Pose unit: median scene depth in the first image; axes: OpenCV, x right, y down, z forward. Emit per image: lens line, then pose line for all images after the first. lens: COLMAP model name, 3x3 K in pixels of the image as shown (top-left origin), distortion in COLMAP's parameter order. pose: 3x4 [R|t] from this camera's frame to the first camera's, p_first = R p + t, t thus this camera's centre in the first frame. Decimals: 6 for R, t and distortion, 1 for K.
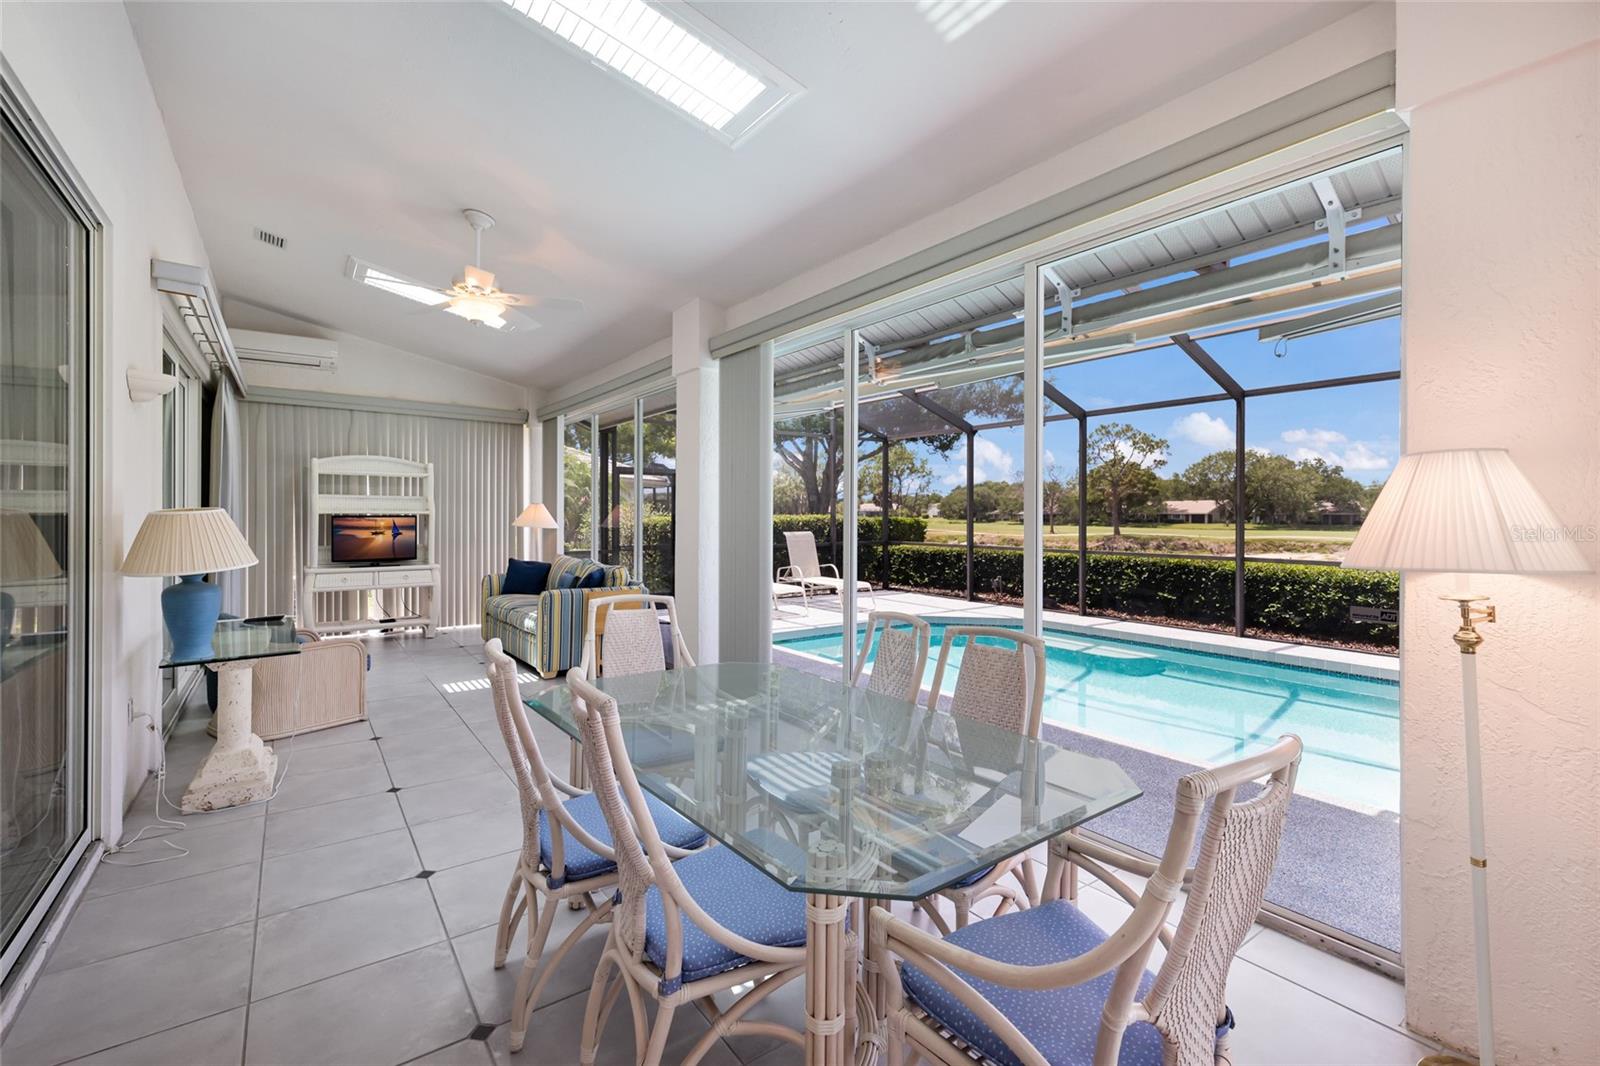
lens RADIAL K [[711.1, 0, 815.8], [0, 711.1, 519.9], [0, 0, 1]] dist [-0.001225, -0.000182]
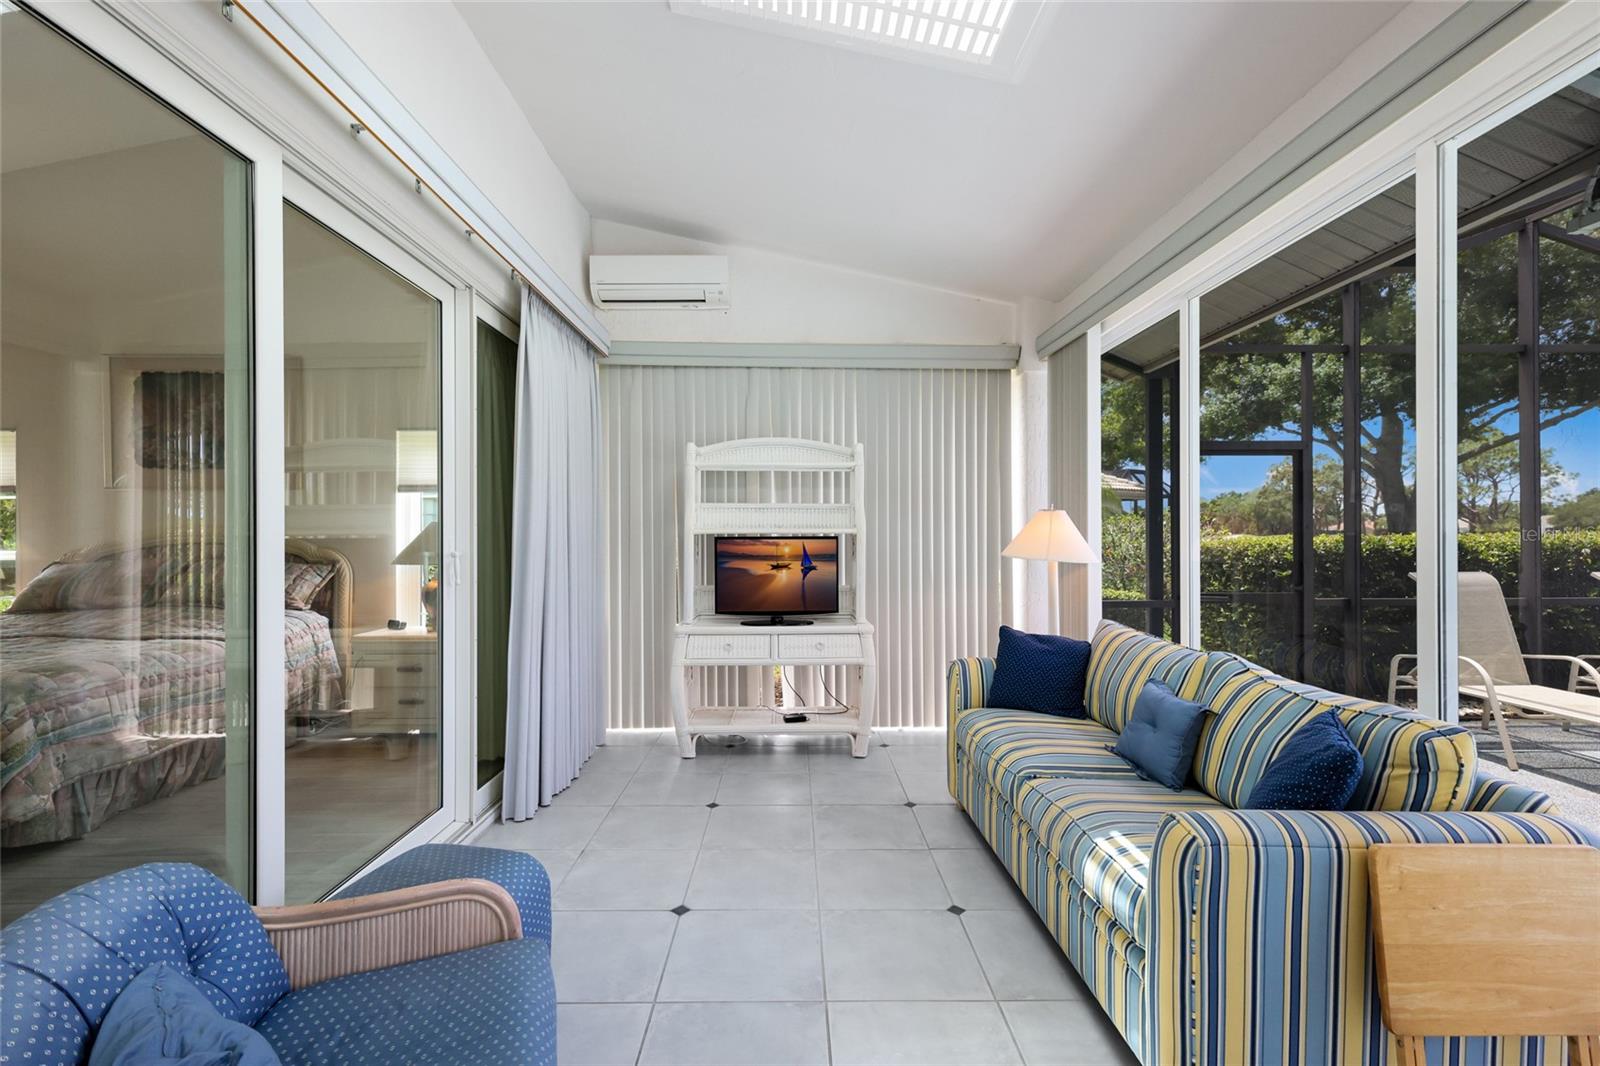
lens RADIAL K [[711.1, 0, 815.8], [0, 711.1, 519.9], [0, 0, 1]] dist [-0.001225, -0.000182]
pose [[0.823817, -0.015429, -0.566646, -0.253719], [-0.001066, 0.999586, -0.028767, -0.002804], [0.566855, 0.024303, 0.823459, 0.520281]]
